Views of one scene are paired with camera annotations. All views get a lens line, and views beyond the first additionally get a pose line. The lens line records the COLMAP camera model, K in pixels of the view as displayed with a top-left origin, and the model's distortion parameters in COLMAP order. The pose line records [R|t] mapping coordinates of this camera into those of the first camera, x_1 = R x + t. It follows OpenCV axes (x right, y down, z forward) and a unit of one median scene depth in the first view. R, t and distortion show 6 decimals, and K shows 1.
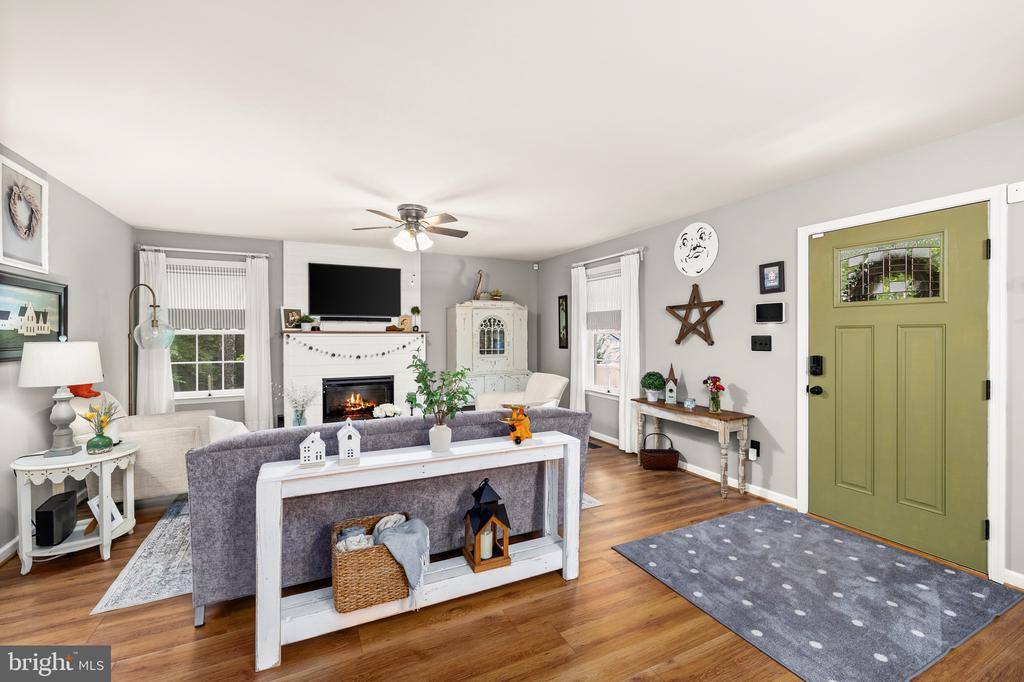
lens RADIAL K [[438.3, 0, 515.4], [0, 438.3, 337.5], [0, 0, 1]] dist [0.004295, -0.000464]
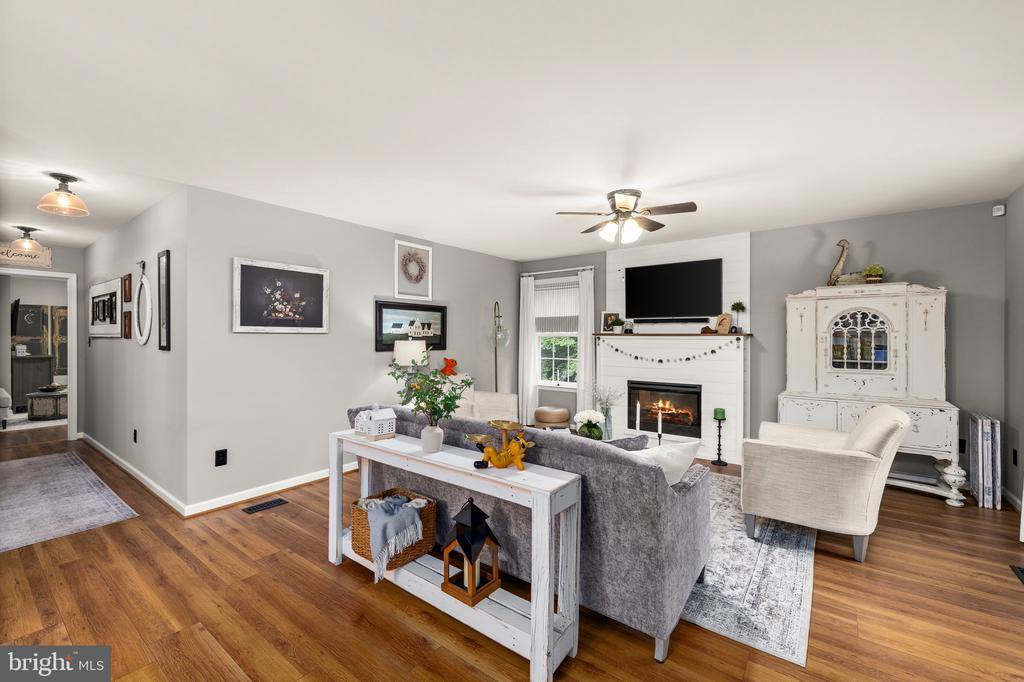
lens RADIAL K [[438.3, 0, 504.4], [0, 438.3, 333.8], [0, 0, 1]] dist [0.004295, -0.000464]
pose [[0.428294, -0.003094, -0.903634, 0.342929], [-0.009454, 0.999924, -0.007905, -0.003361], [0.903590, 0.011929, 0.428233, 0.297408]]
